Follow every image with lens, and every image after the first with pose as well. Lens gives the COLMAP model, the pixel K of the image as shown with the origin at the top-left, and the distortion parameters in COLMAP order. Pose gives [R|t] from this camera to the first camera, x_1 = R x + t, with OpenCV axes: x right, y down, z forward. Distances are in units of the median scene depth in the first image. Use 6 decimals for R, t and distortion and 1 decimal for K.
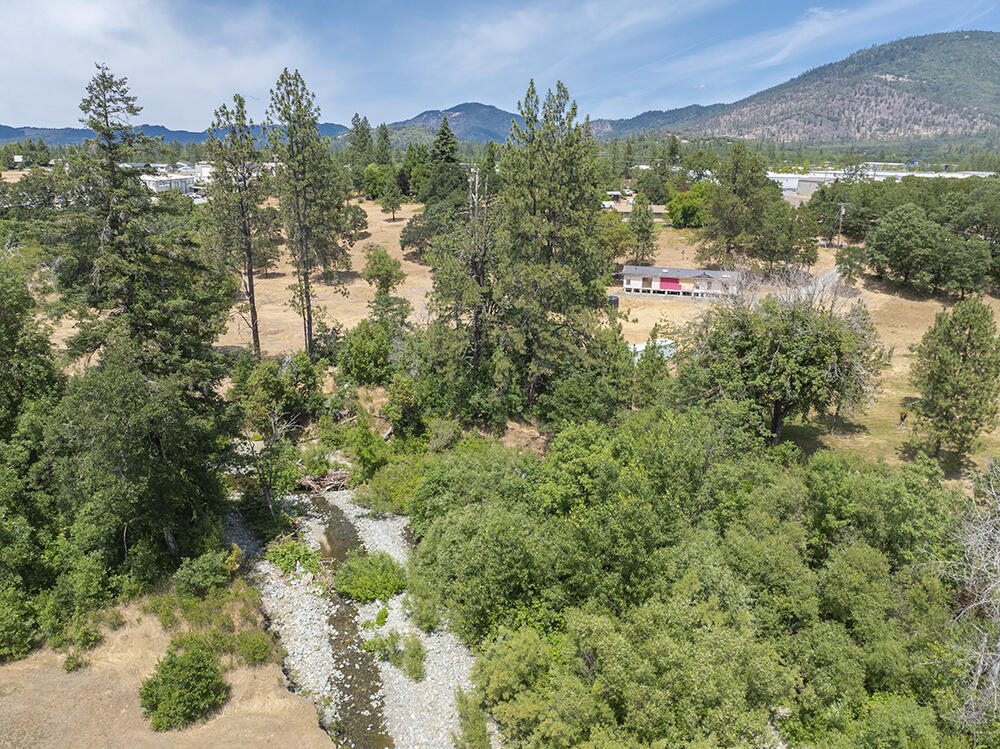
lens RADIAL K [[711.0, 0, 500.1], [0, 711.0, 372.7], [0, 0, 1]] dist [-0.046294, 0.012399]
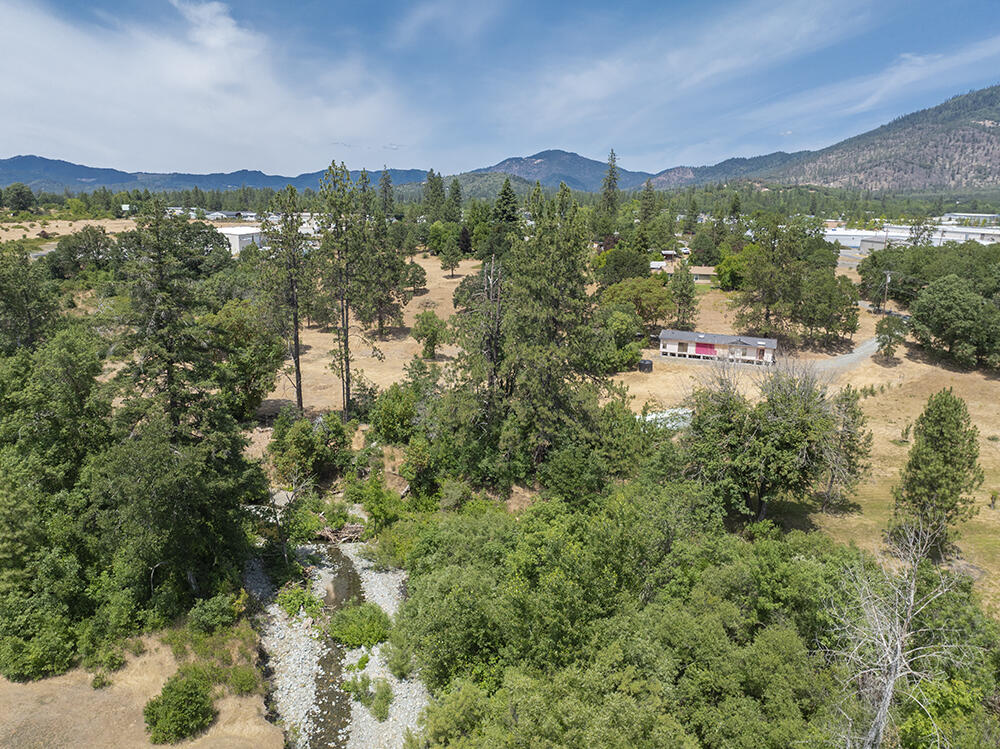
lens RADIAL K [[711.0, 0, 498.3], [0, 711.0, 373.7], [0, 0, 1]] dist [-0.046294, 0.012399]
pose [[0.993521, 0.029970, -0.109627, 0.107617], [-0.036232, 0.997797, -0.055582, -0.042693], [0.107719, 0.059194, 0.992418, -0.091071]]
